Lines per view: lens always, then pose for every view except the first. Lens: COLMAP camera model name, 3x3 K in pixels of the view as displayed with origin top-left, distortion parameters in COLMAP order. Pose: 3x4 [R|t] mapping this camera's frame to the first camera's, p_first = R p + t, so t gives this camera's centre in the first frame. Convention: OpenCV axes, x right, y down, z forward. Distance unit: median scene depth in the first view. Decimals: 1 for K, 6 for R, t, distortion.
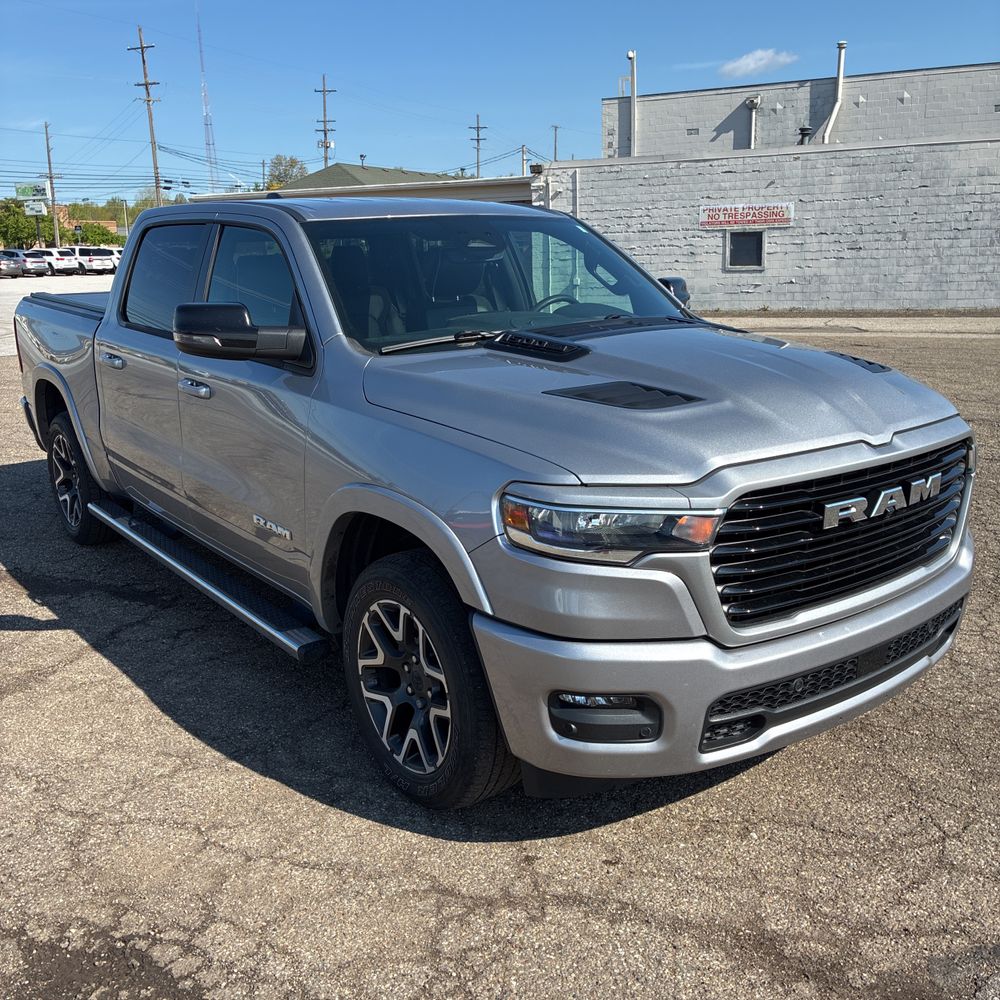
lens RADIAL K [[1013.2, 0, 500.0], [0, 1013.2, 500.0], [0, 0, 1]] dist [0.032889, -0.028560]
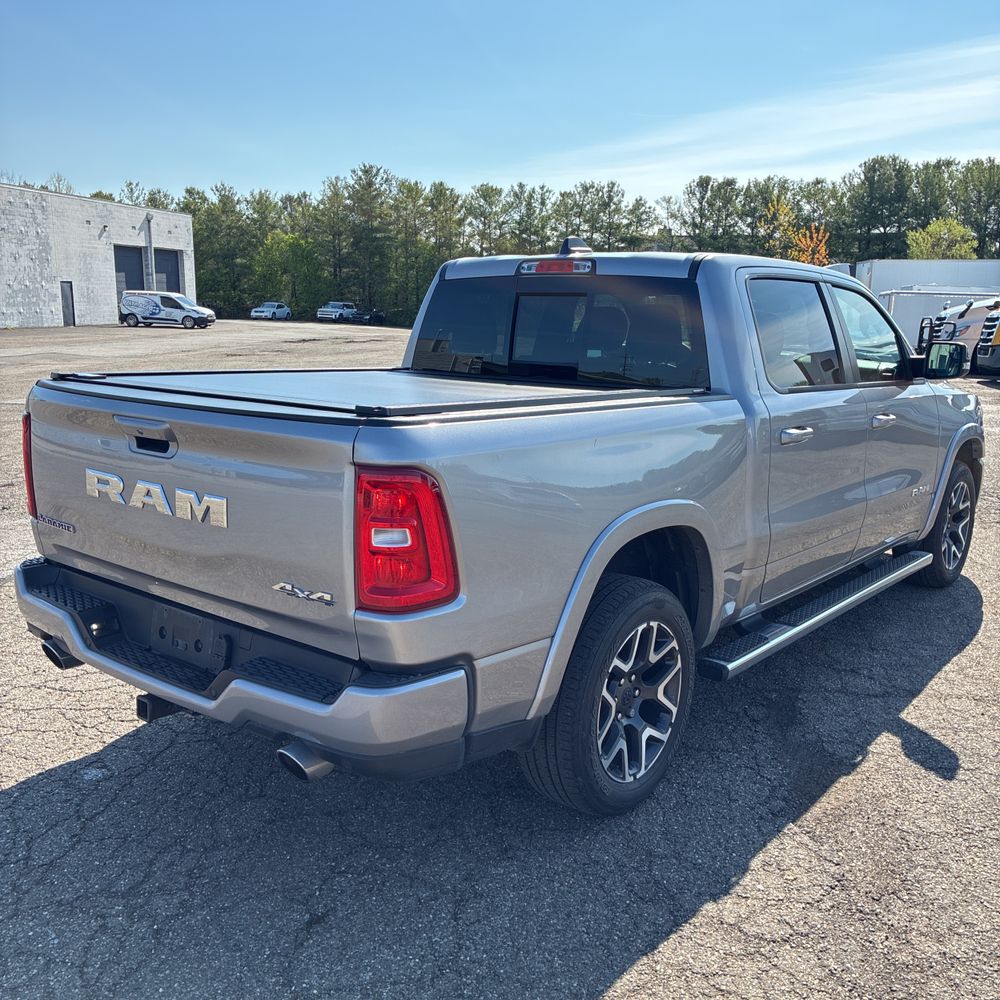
lens RADIAL K [[1013.2, 0, 500.0], [0, 1013.2, 500.0], [0, 0, 1]] dist [0.032889, -0.028560]
pose [[-0.238330, -0.167797, 0.956579, -0.232076], [0.235082, 0.945703, 0.224460, -0.067587], [-0.942303, 0.278370, -0.185943, 0.287526]]
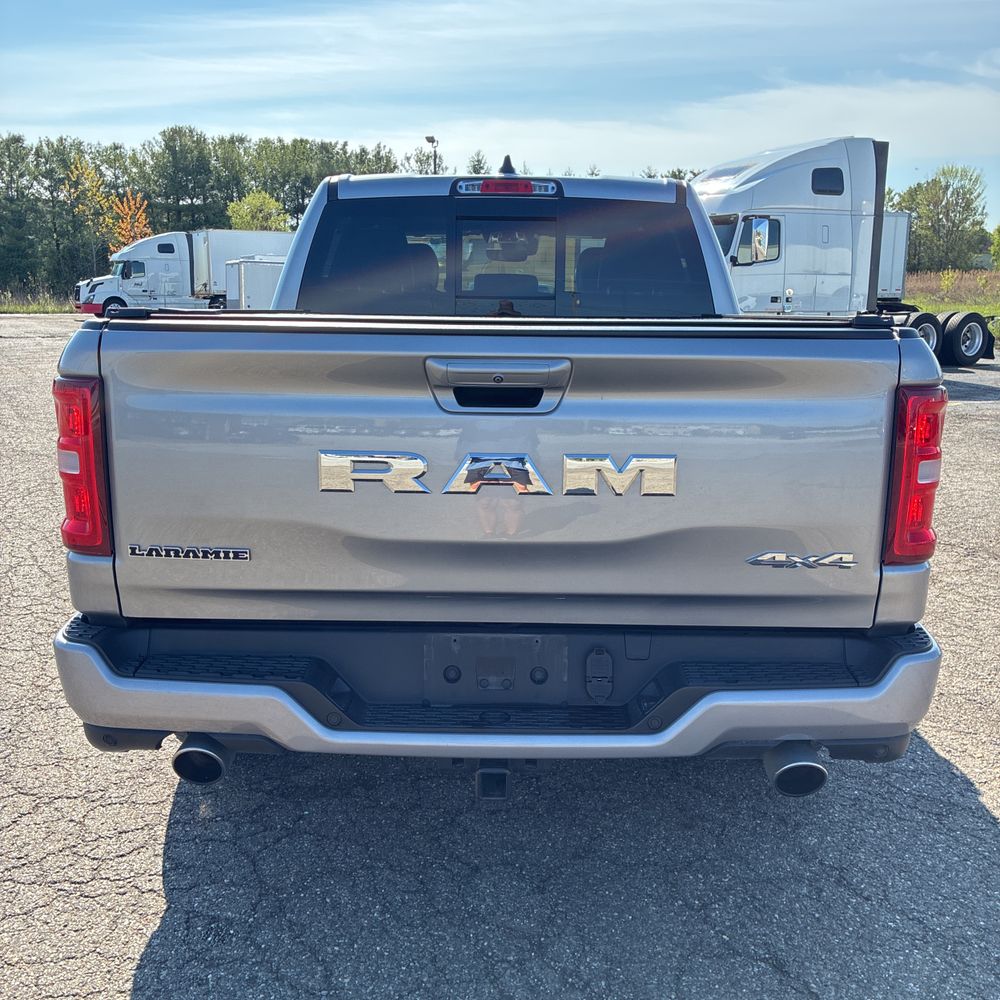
lens RADIAL K [[1013.2, 0, 500.0], [0, 1013.2, 500.0], [0, 0, 1]] dist [0.032889, -0.028560]
pose [[-0.791666, -0.114289, 0.600169, -0.154359], [0.158374, 0.910379, 0.382268, -0.080271], [-0.590070, 0.397679, -0.702615, 0.364236]]
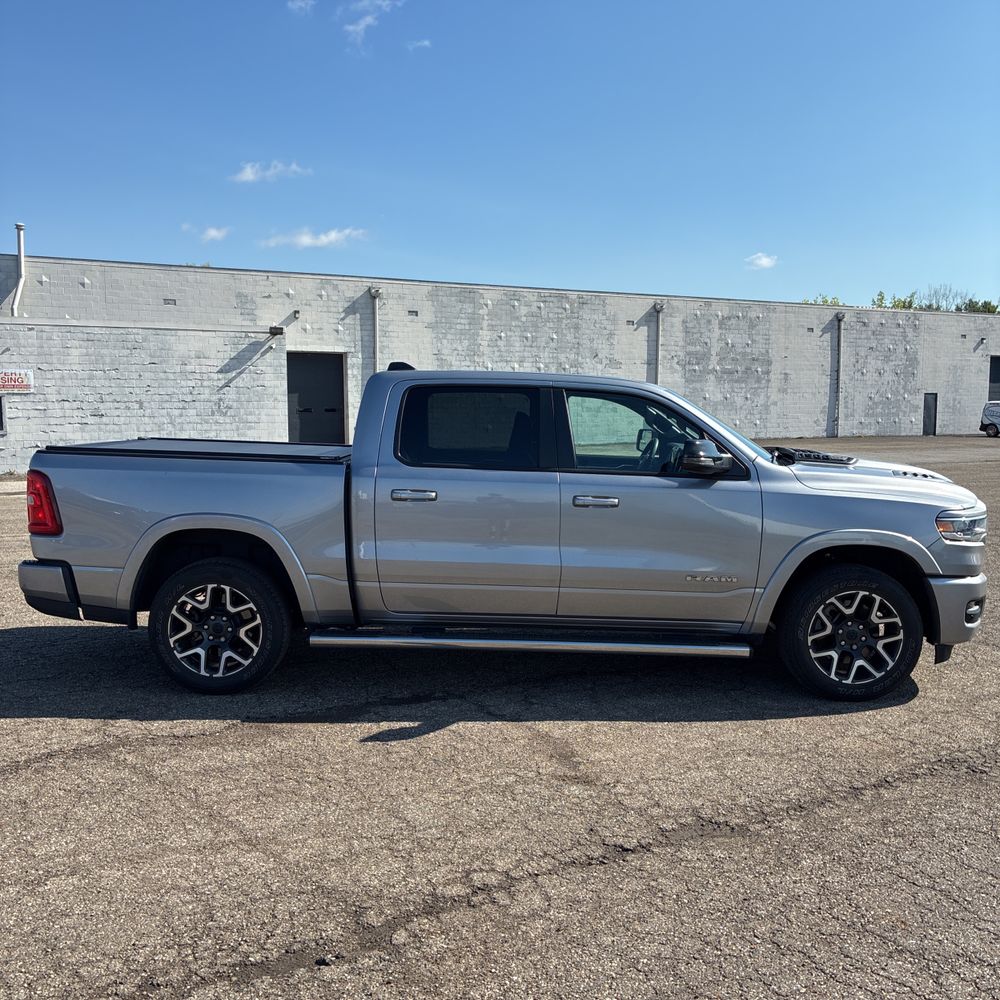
lens RADIAL K [[1013.2, 0, 500.0], [0, 1013.2, 500.0], [0, 0, 1]] dist [0.032889, -0.028560]
pose [[0.606725, -0.048999, 0.793400, -0.257387], [0.176637, 0.981455, -0.074463, -0.005252], [-0.775039, 0.185322, 0.604128, 0.043511]]
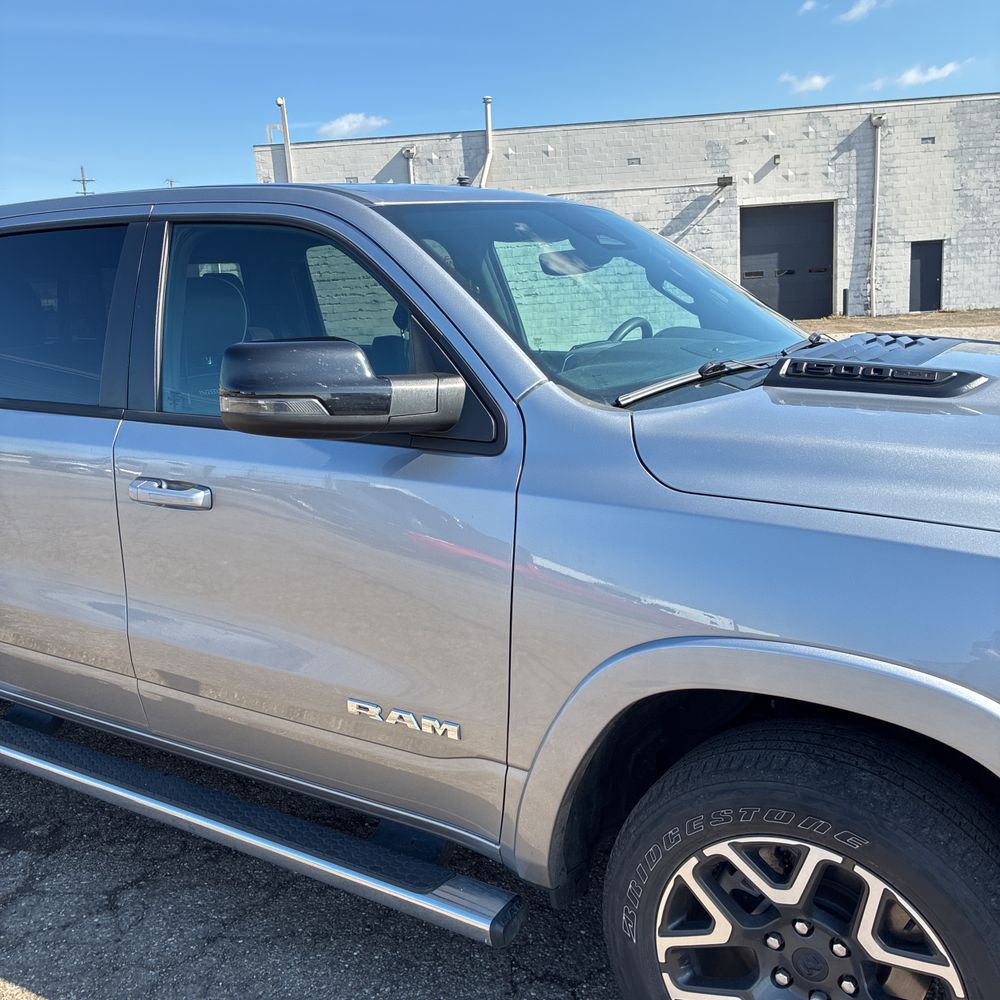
lens RADIAL K [[1007.0, 0, 503.8], [0, 1007.0, 498.5], [0, 0, 1]] dist [0.016669, 0.016315]
pose [[0.933349, -0.099981, 0.344767, -0.055000], [0.117166, 0.992680, -0.029316, -0.011545], [-0.339312, 0.067756, 0.938231, 0.066665]]
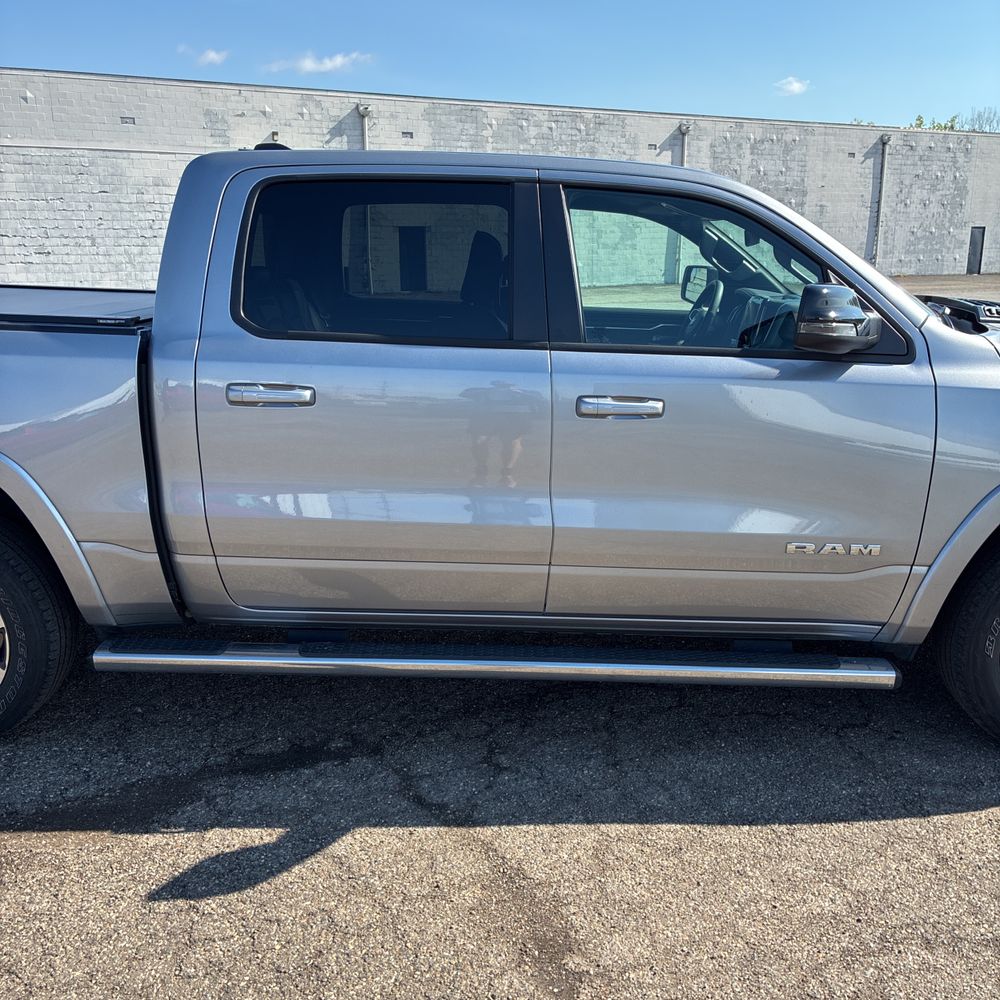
lens RADIAL K [[1015.1, 0, 503.6], [0, 1015.1, 502.0], [0, 0, 1]] dist [0.011443, 0.028213]
pose [[0.613748, -0.171544, 0.770640, -0.160316], [0.177938, 0.981050, 0.076668, -0.019445], [-0.769189, 0.090071, 0.632641, 0.103974]]
